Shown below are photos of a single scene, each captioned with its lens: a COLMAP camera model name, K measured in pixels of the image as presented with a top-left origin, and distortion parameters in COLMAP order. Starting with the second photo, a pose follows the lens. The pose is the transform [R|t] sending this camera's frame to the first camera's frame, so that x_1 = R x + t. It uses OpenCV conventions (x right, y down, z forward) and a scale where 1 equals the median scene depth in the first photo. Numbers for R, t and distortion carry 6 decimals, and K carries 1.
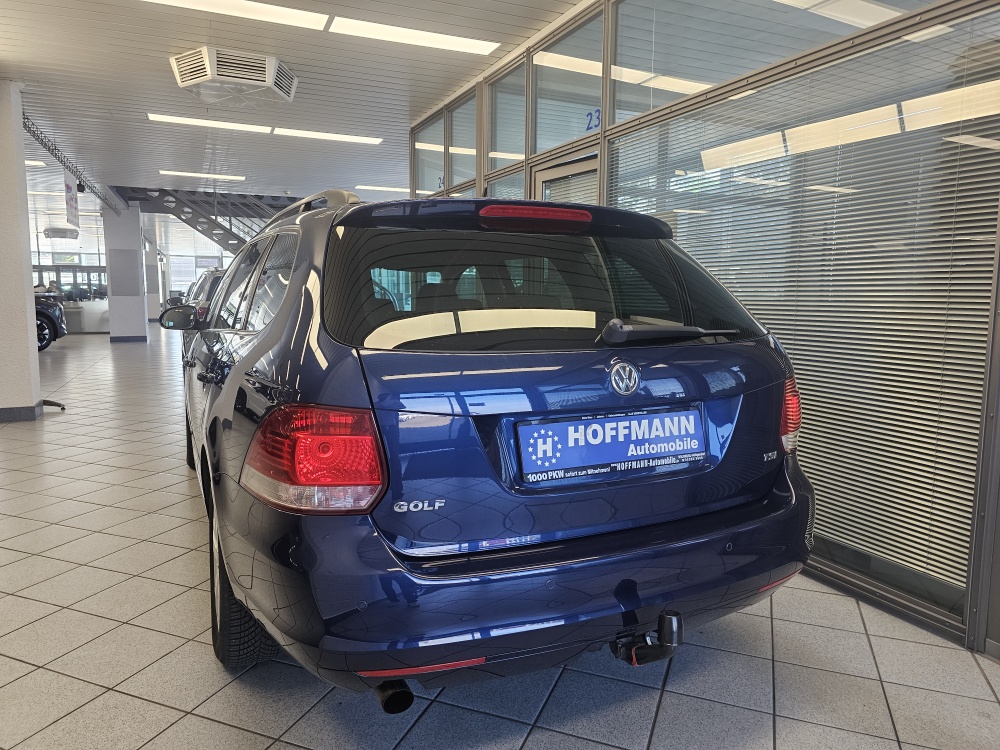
lens RADIAL K [[676.3, 0, 501.4], [0, 676.3, 367.7], [0, 0, 1]] dist [0.070332, -0.069389]
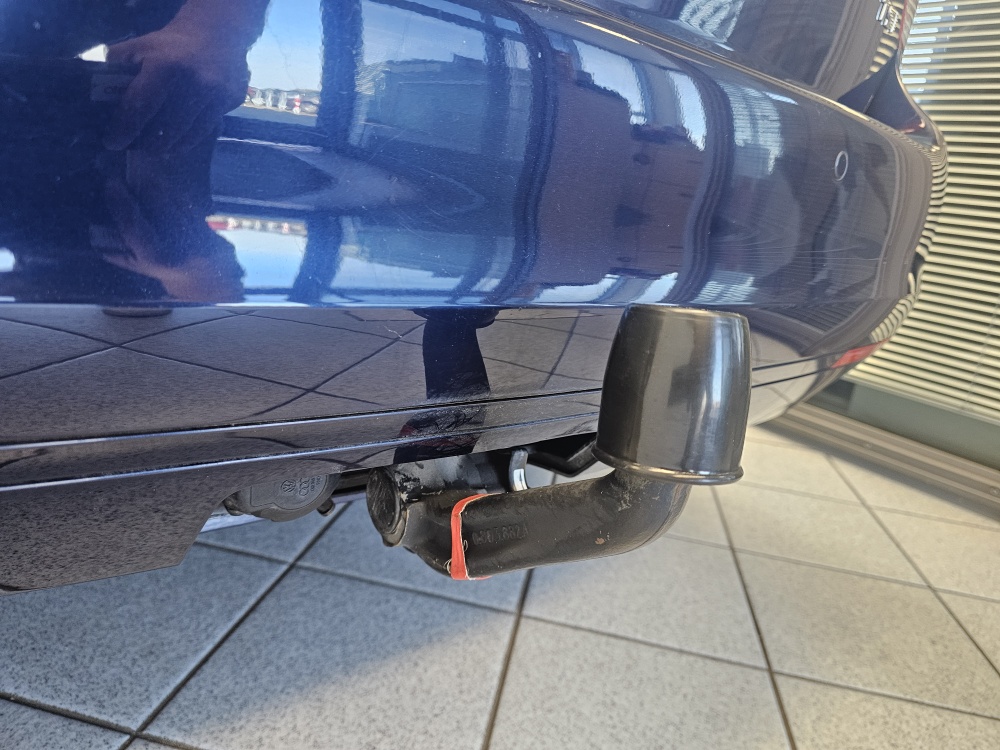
lens RADIAL K [[676.3, 0, 501.4], [0, 676.3, 367.7], [0, 0, 1]] dist [0.070332, -0.069389]
pose [[0.973085, 0.066037, 0.220781, 0.128943], [-0.098416, 0.985385, 0.139032, 0.277011], [-0.208373, -0.157019, 0.965363, 0.654033]]
